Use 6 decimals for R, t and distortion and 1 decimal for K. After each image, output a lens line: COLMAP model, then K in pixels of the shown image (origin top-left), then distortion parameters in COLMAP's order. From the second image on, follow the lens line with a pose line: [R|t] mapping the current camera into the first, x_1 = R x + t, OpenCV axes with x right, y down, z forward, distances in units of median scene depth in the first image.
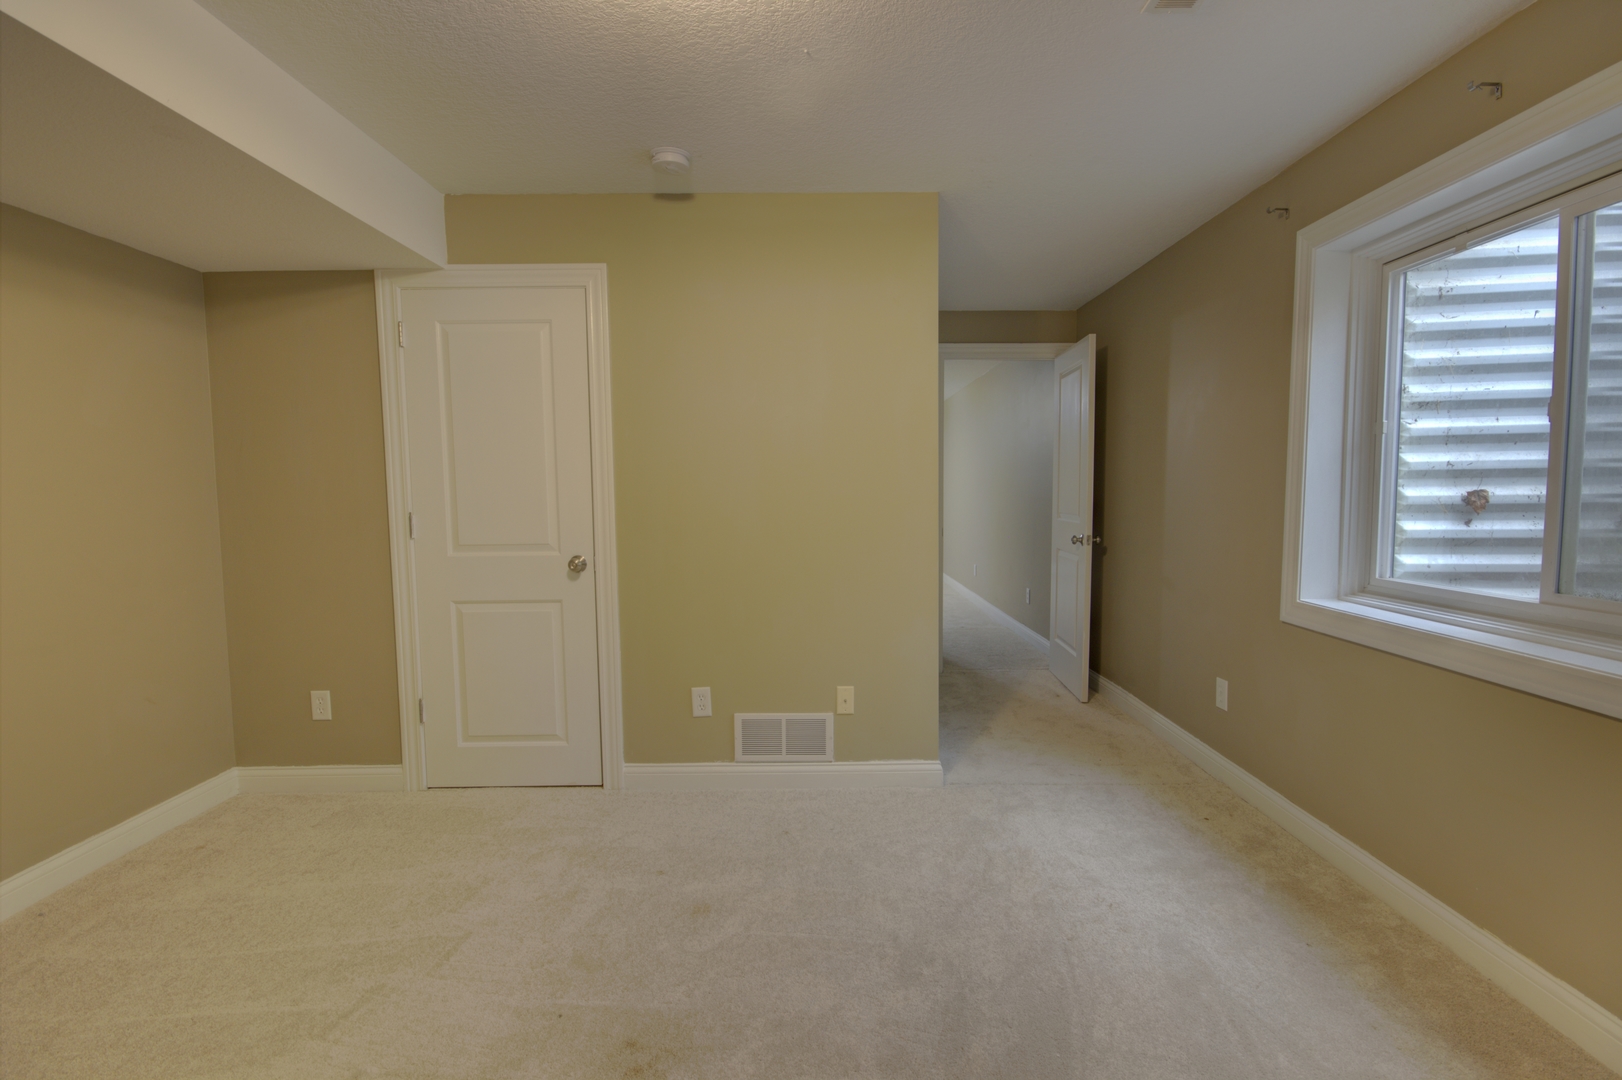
lens RADIAL K [[814.4, 0, 792.0], [0, 814.4, 550.6], [0, 0, 1]] dist [0.000899, -0.000811]
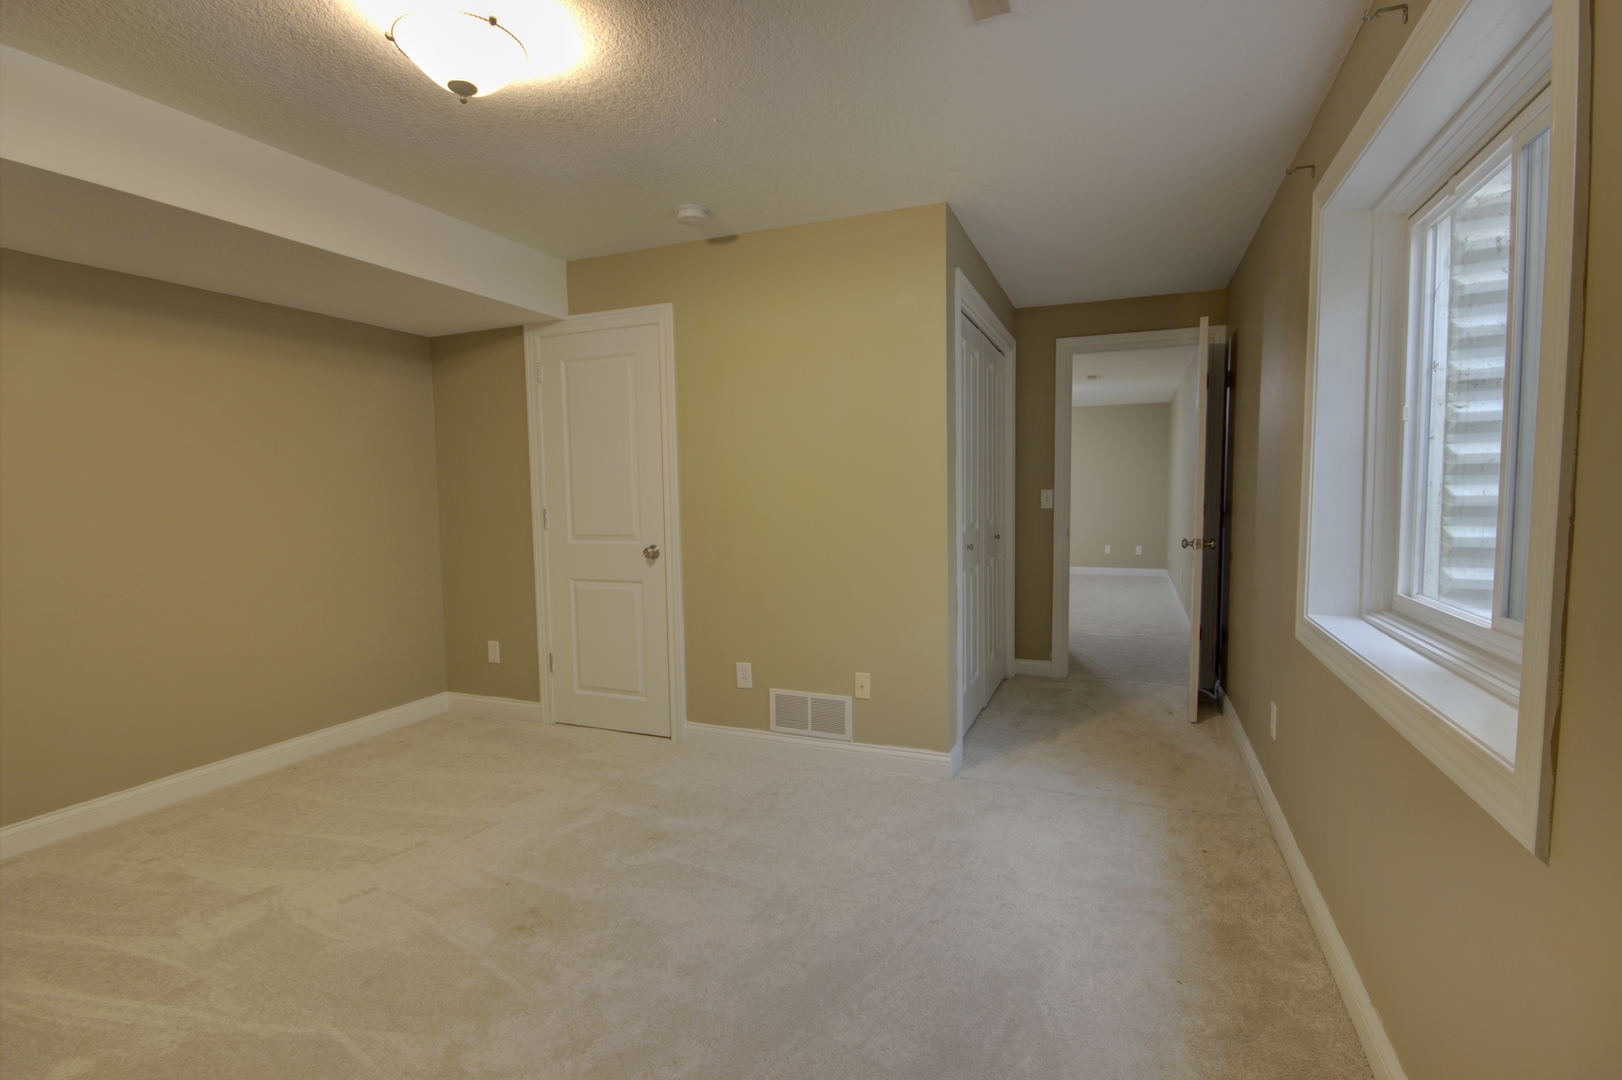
lens RADIAL K [[814.4, 0, 792.0], [0, 814.4, 550.6], [0, 0, 1]] dist [0.000899, -0.000811]
pose [[0.909120, 0.027146, -0.415649, 0.424663], [-0.026074, 0.999626, 0.008256, -0.001377], [0.415718, 0.003332, 0.909488, -0.017983]]
